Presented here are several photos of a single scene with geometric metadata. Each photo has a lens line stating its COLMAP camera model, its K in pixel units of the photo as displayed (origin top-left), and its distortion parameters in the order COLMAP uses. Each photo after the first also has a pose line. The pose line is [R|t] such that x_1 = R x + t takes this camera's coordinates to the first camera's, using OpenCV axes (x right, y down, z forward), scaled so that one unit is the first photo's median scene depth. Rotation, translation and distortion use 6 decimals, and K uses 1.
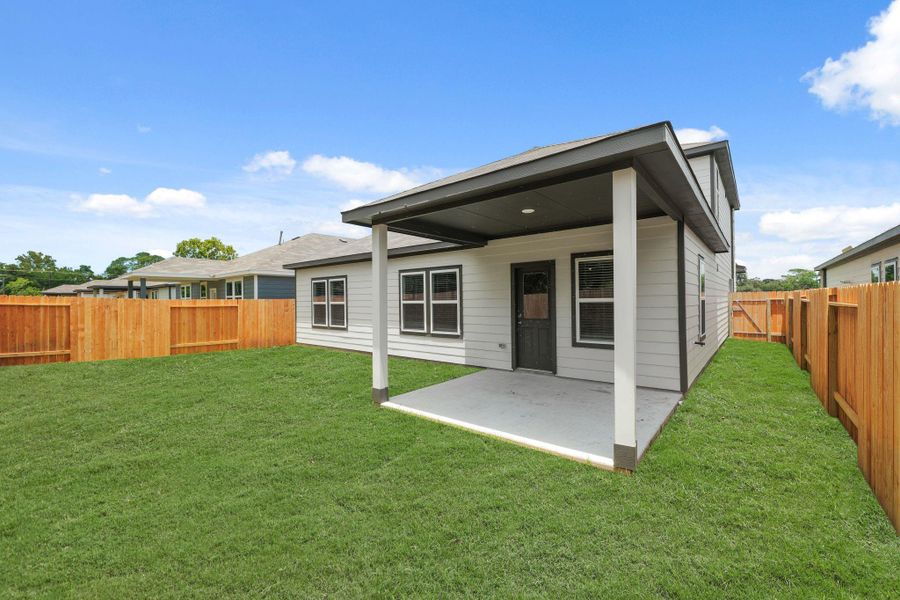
lens RADIAL K [[384.0, 0, 454.5], [0, 384.0, 311.8], [0, 0, 1]] dist [-0.014174, -0.000122]
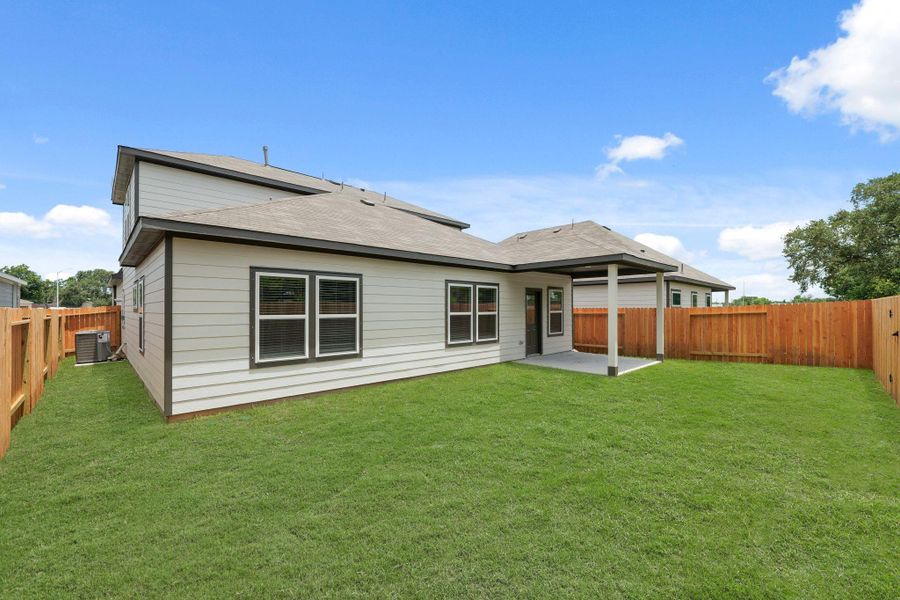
lens RADIAL K [[384.0, 0, 454.5], [0, 384.0, 311.8], [0, 0, 1]] dist [-0.014174, -0.000122]
pose [[0.085385, 0.012139, 0.996274, -1.149484], [0.043592, 0.998923, -0.015908, -0.014861], [-0.995394, 0.044788, 0.084764, 0.959713]]
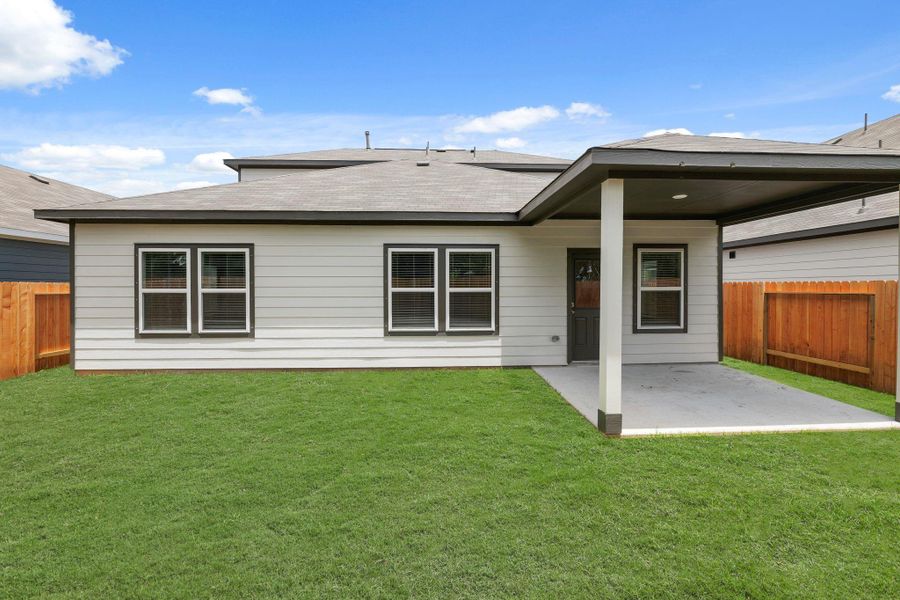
lens RADIAL K [[370.3, 0, 452.5], [0, 370.3, 301.0], [0, 0, 1]] dist [-0.011621, 0.000362]
pose [[0.730298, -0.014144, 0.682983, -0.547658], [0.014488, 0.999881, 0.005215, -0.006987], [-0.682975, 0.006086, 0.730416, 0.453995]]
